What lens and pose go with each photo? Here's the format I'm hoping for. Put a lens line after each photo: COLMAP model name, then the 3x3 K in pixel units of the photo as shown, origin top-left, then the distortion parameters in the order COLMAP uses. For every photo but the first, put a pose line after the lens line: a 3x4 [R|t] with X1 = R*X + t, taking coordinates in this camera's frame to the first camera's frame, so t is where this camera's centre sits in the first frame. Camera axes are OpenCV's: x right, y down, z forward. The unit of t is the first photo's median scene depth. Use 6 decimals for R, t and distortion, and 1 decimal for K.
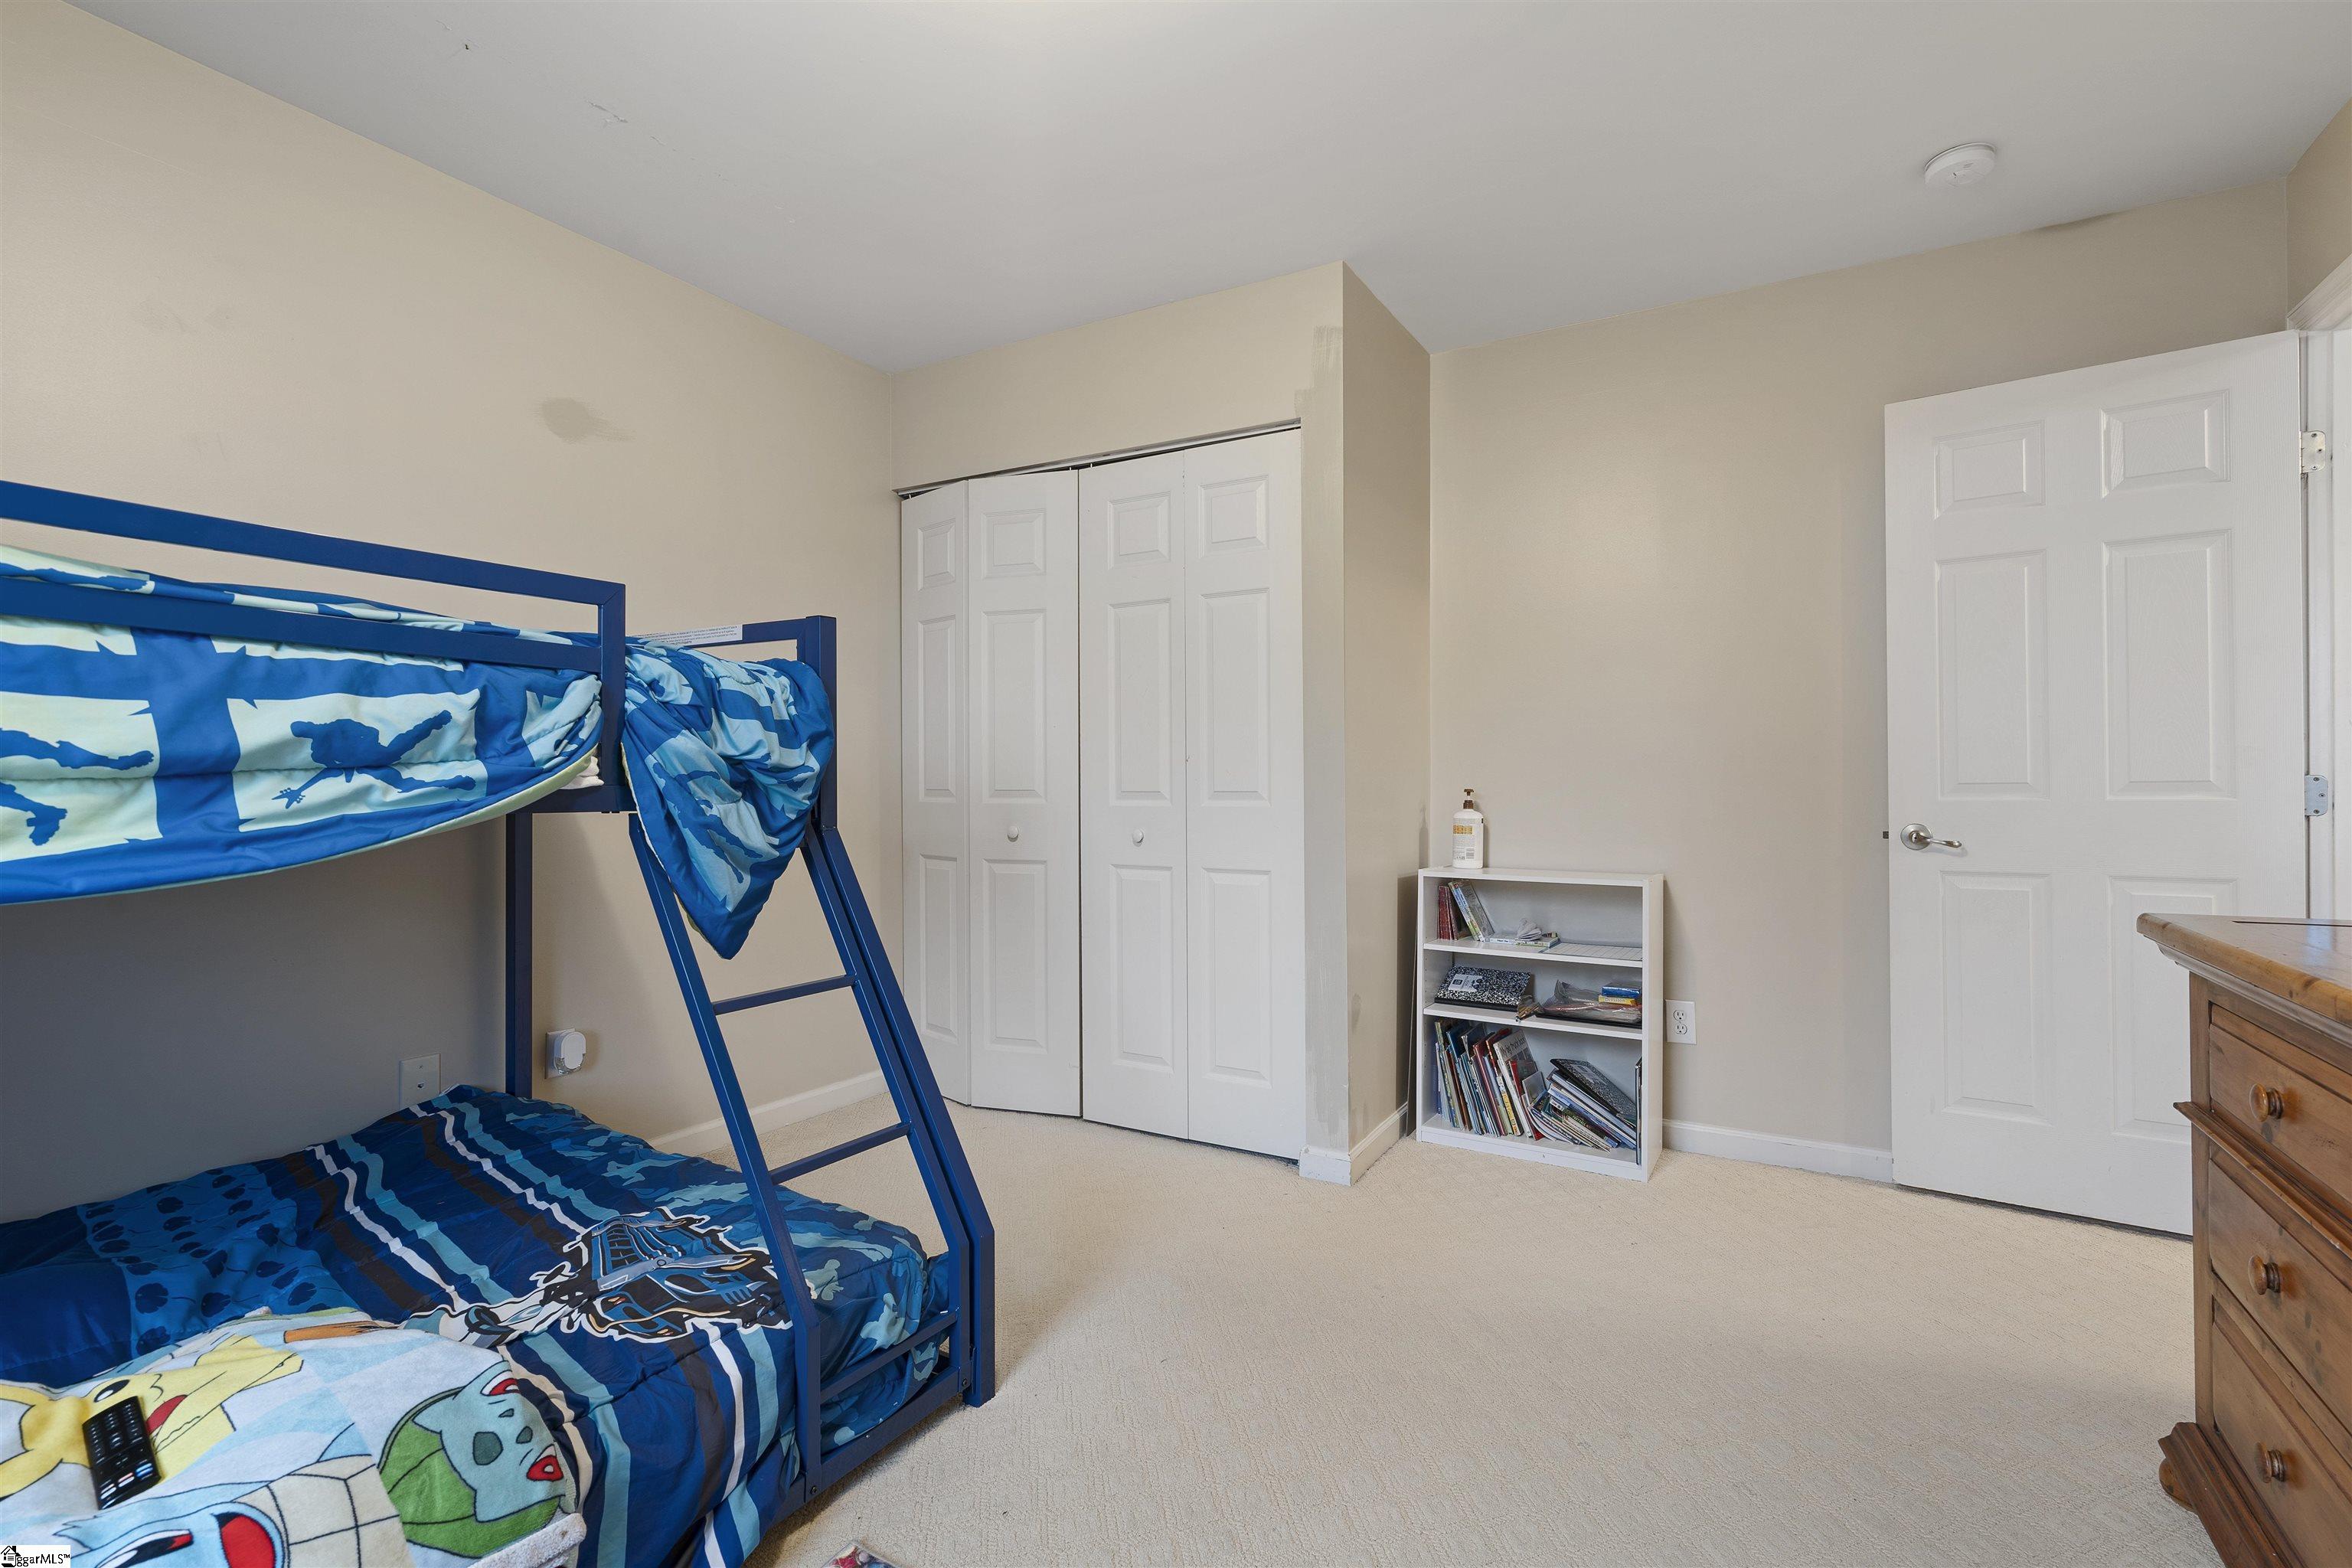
lens RADIAL K [[1071.1, 0, 1175.7], [0, 1071.1, 794.8], [0, 0, 1]] dist [-0.001403, 0.000144]
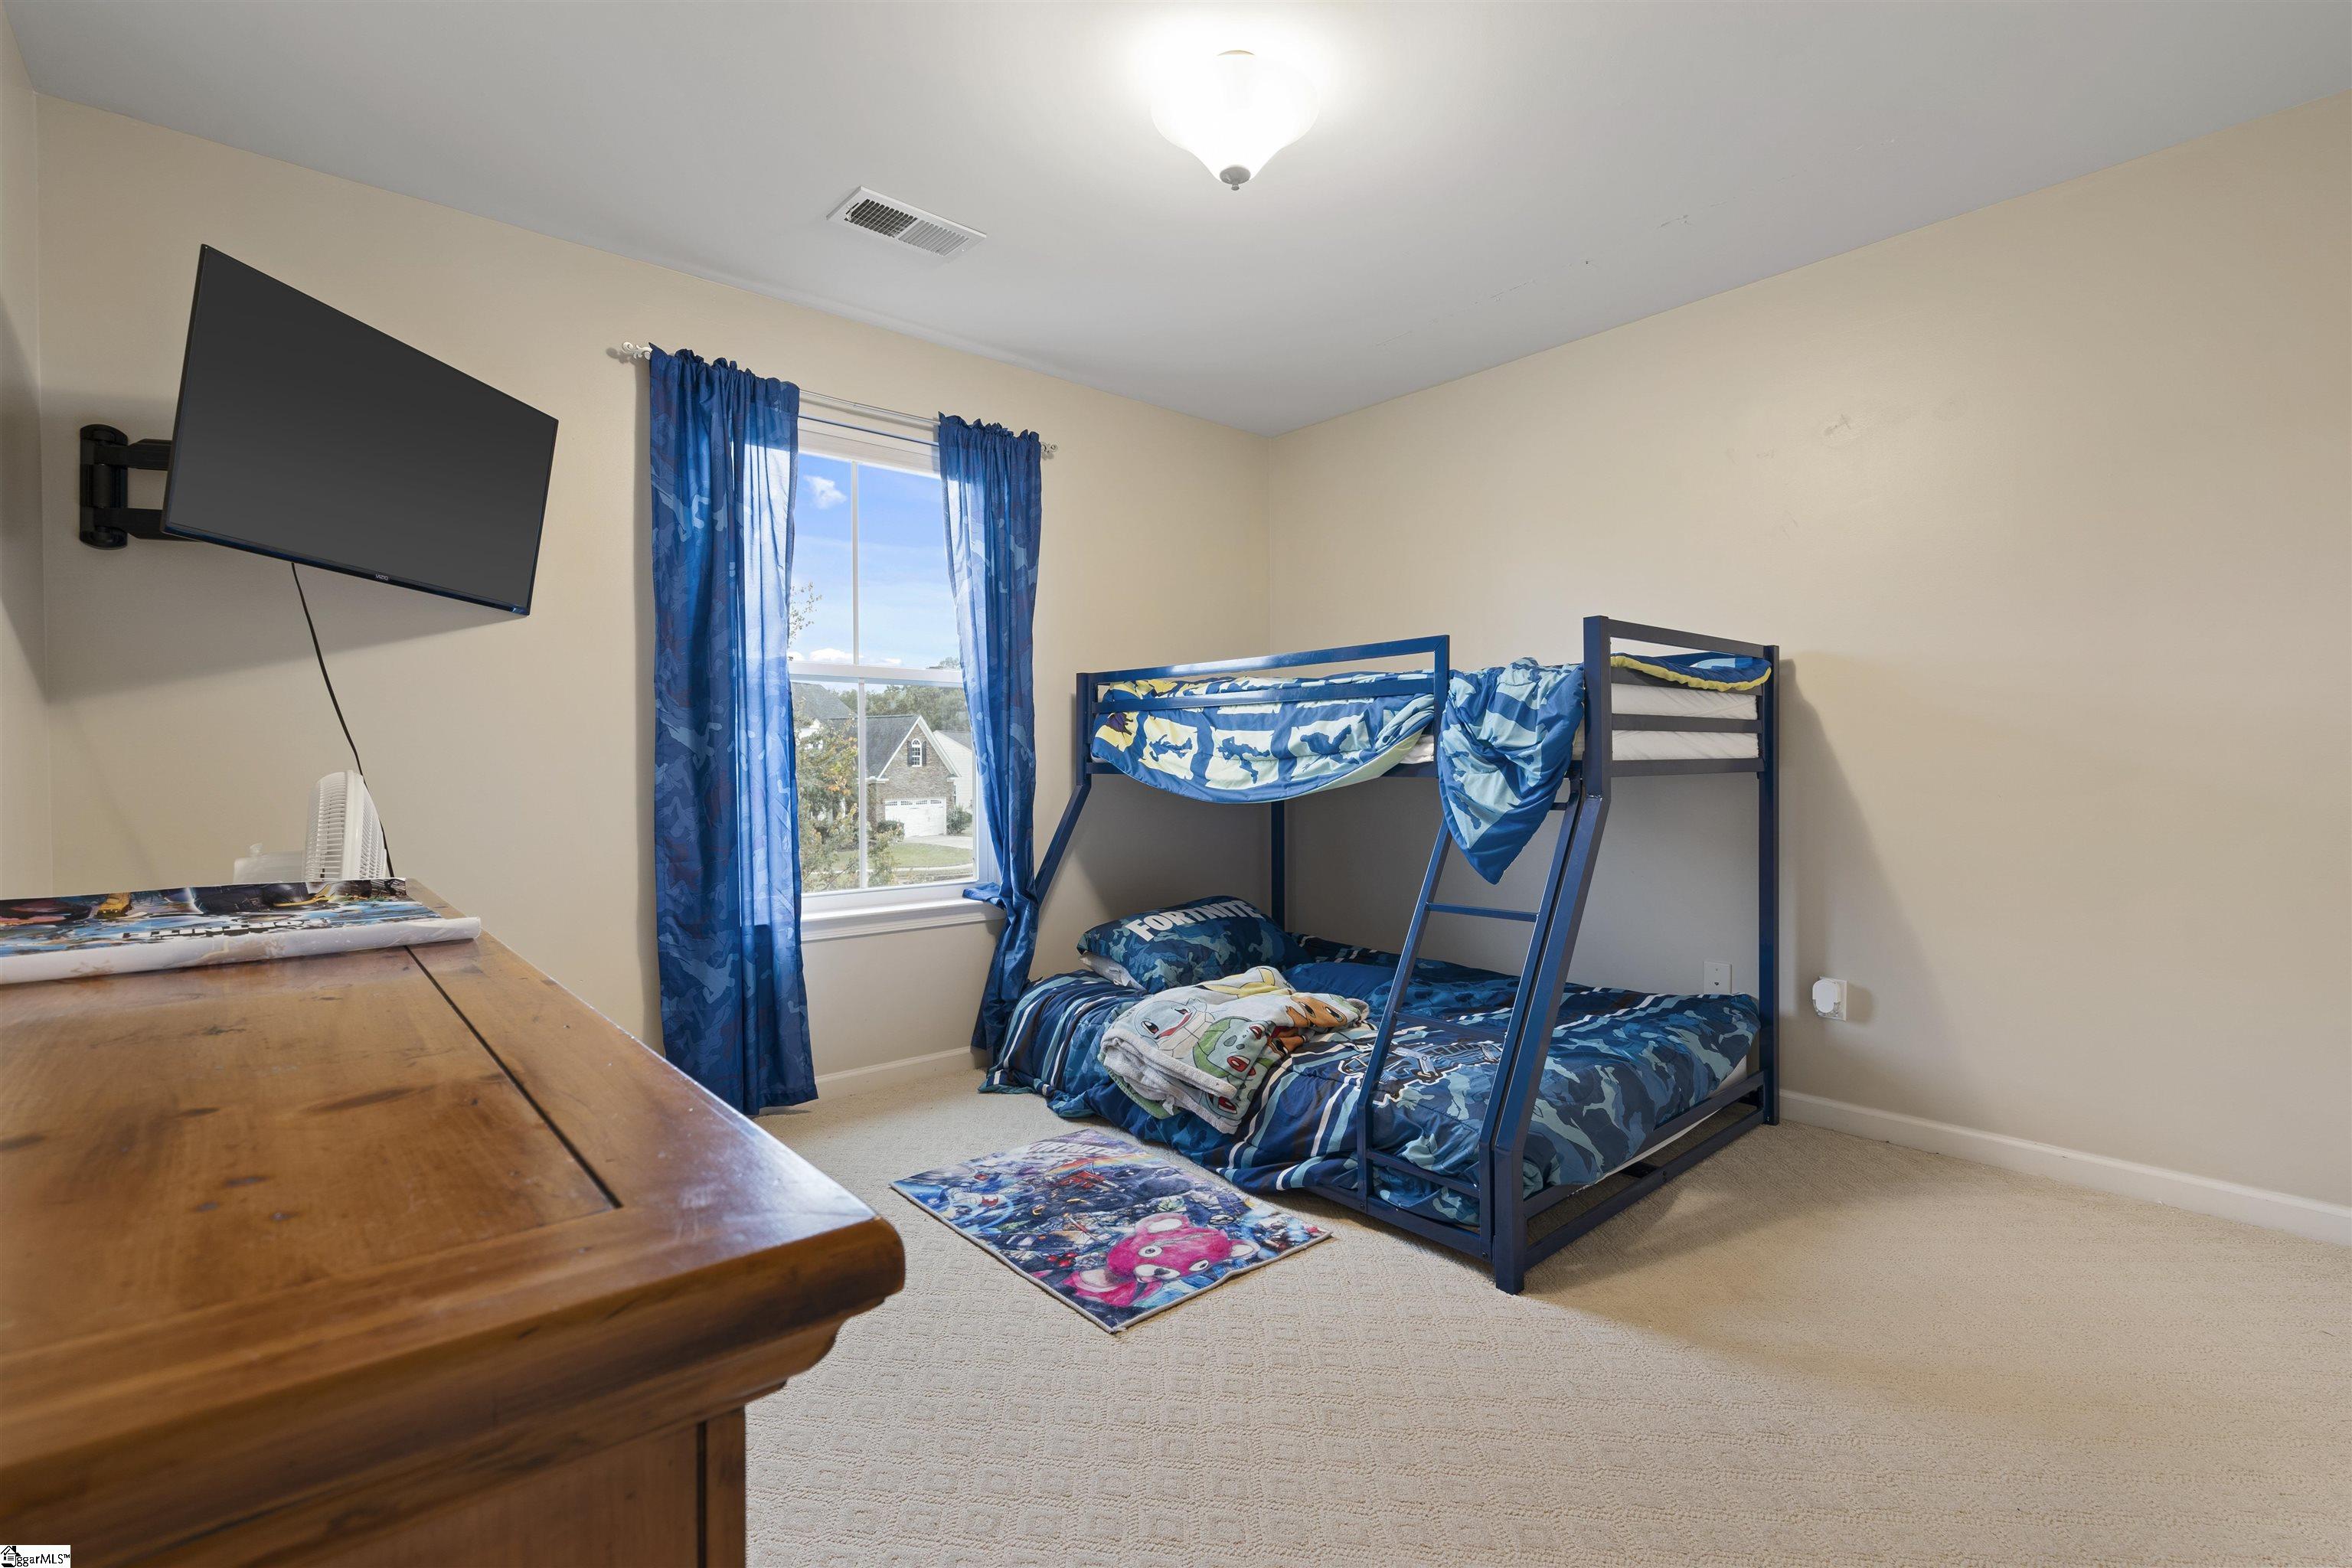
lens RADIAL K [[1071.1, 0, 1182.6], [0, 1071.1, 770.2], [0, 0, 1]] dist [-0.001403, 0.000144]
pose [[-0.313406, 0.006299, -0.949598, 1.369723], [-0.003057, 0.999966, 0.007643, -0.007838], [0.949614, 0.005298, -0.313377, 1.367930]]
